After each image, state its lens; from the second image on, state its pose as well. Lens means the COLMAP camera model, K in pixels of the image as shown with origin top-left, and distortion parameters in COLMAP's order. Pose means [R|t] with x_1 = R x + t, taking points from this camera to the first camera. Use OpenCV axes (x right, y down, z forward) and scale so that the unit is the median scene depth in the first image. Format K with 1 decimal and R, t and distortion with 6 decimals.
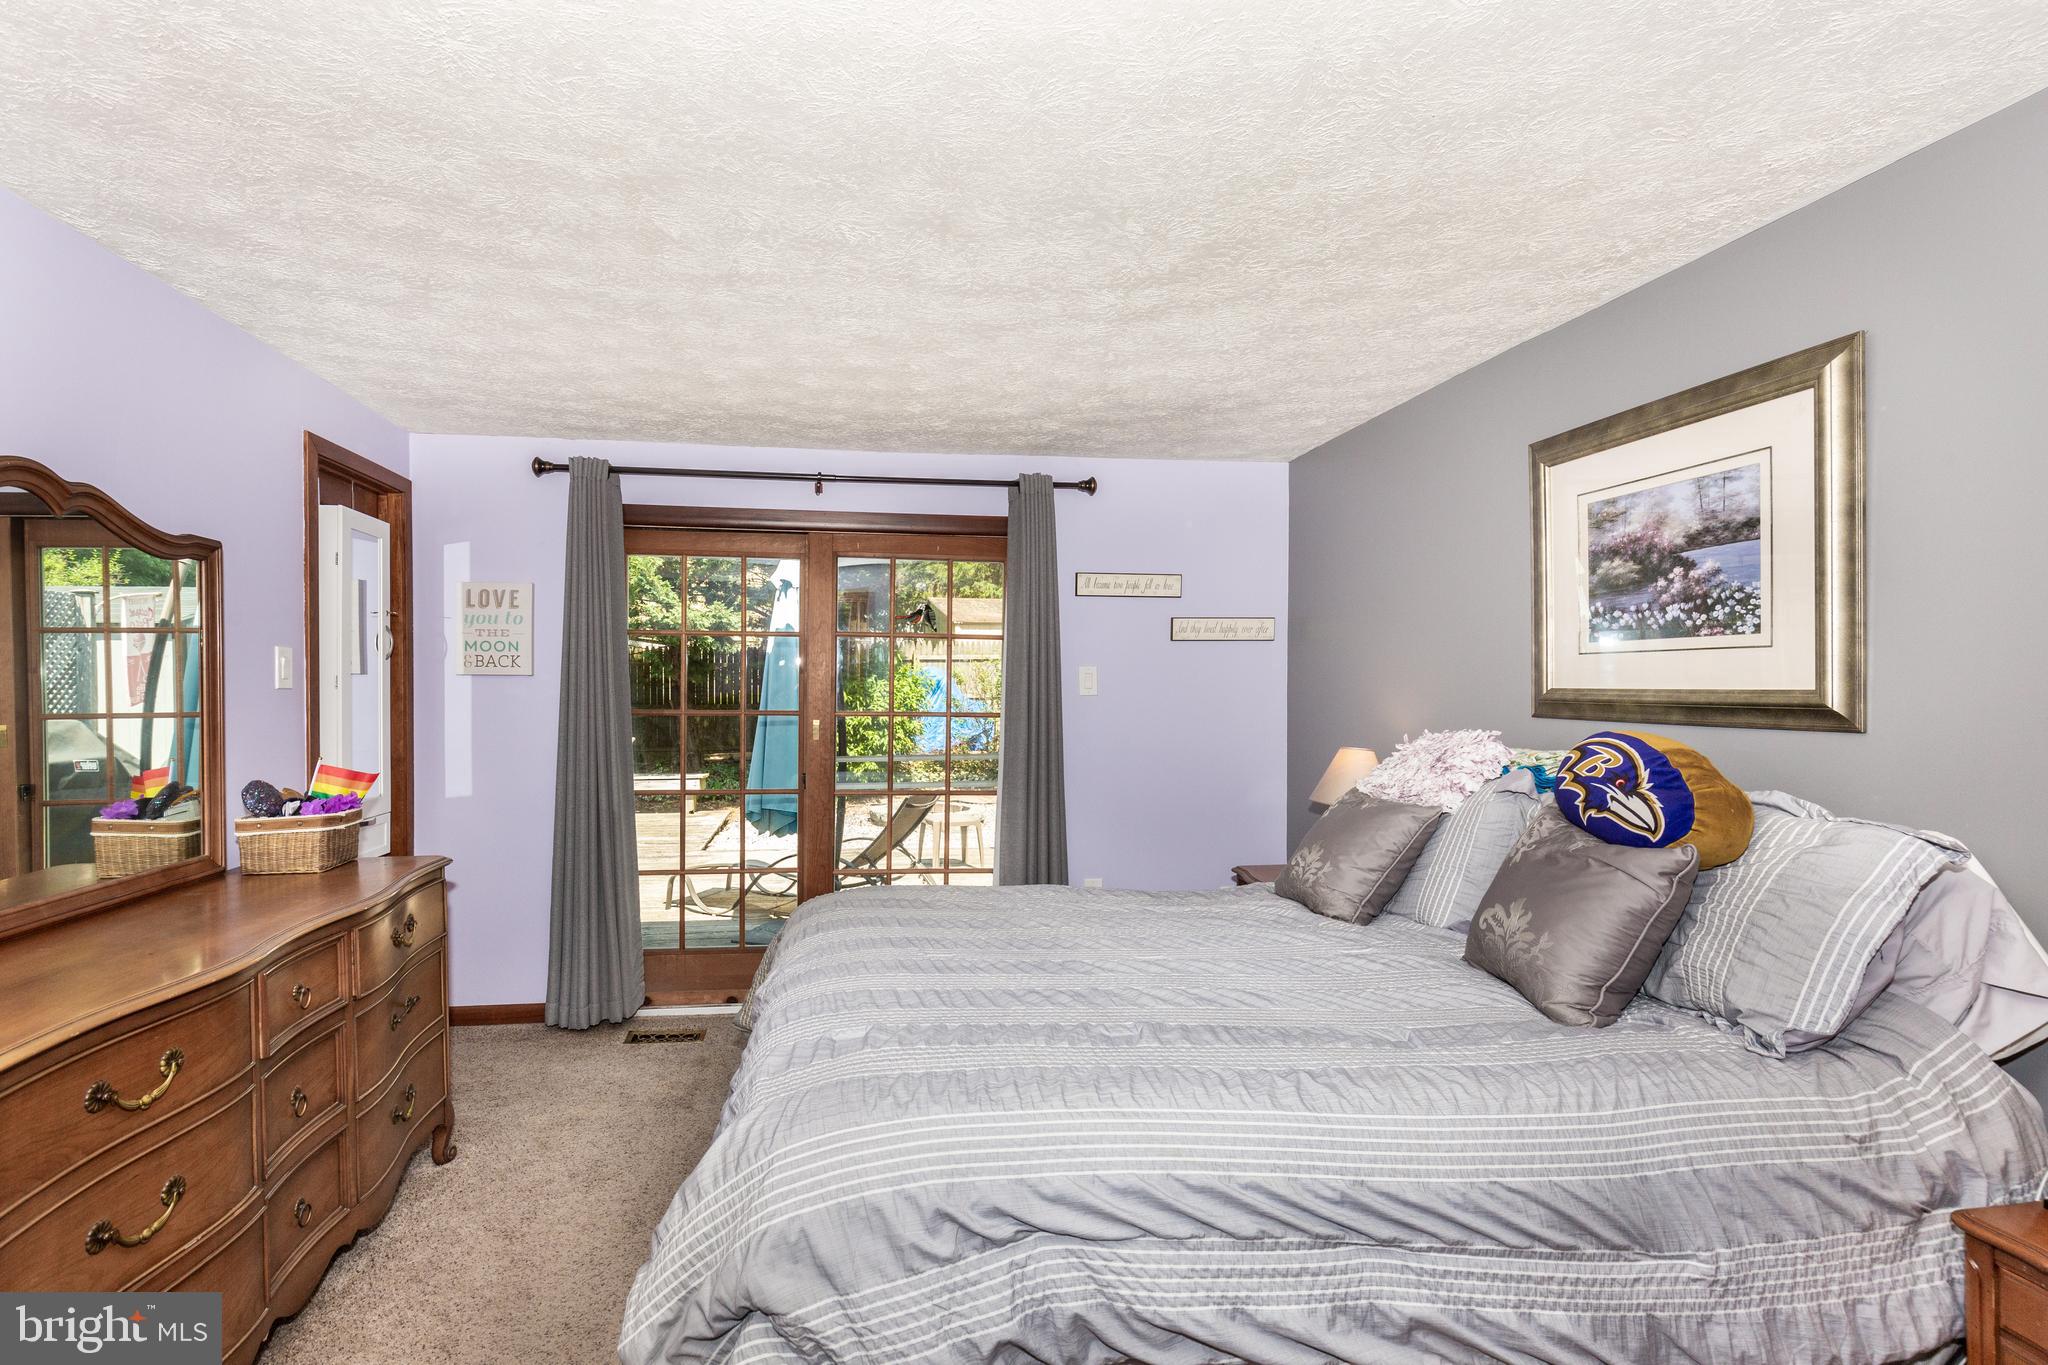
lens RADIAL K [[1000.2, 0, 1024.0], [0, 1000.2, 682.5], [0, 0, 1]] dist [0.001792, 0.000101]
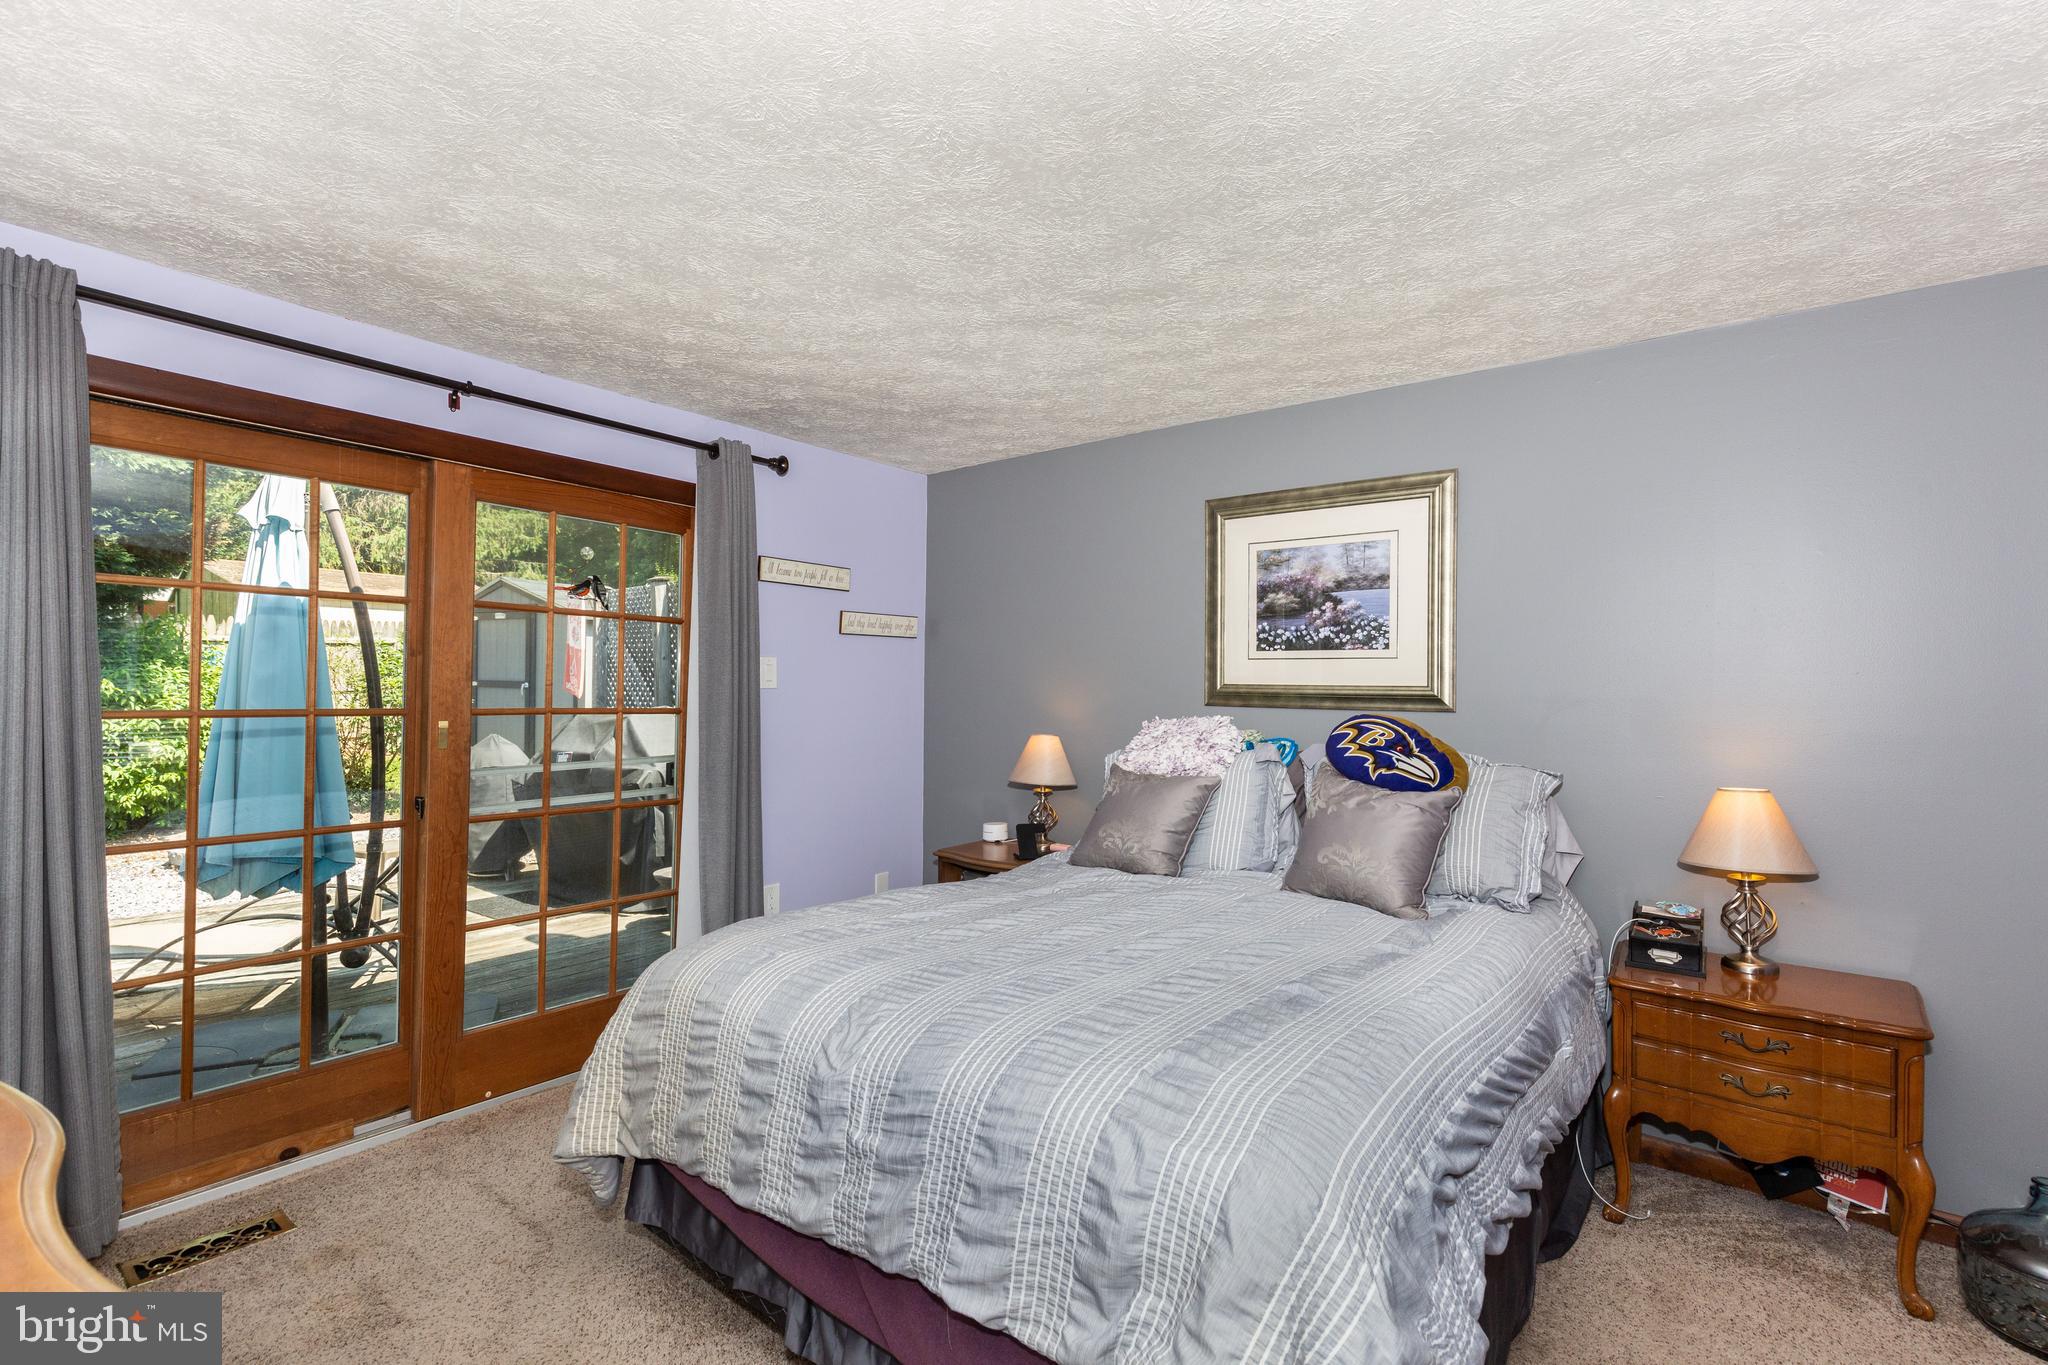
lens RADIAL K [[911.0, 0, 1032.6], [0, 911.0, 673.3], [0, 0, 1]] dist [0.013138, -0.012077]
pose [[0.698950, 0.016584, 0.714979, -0.567241], [-0.011301, 0.999862, -0.012145, 0.009627], [-0.715082, 0.000409, 0.699041, 0.352346]]
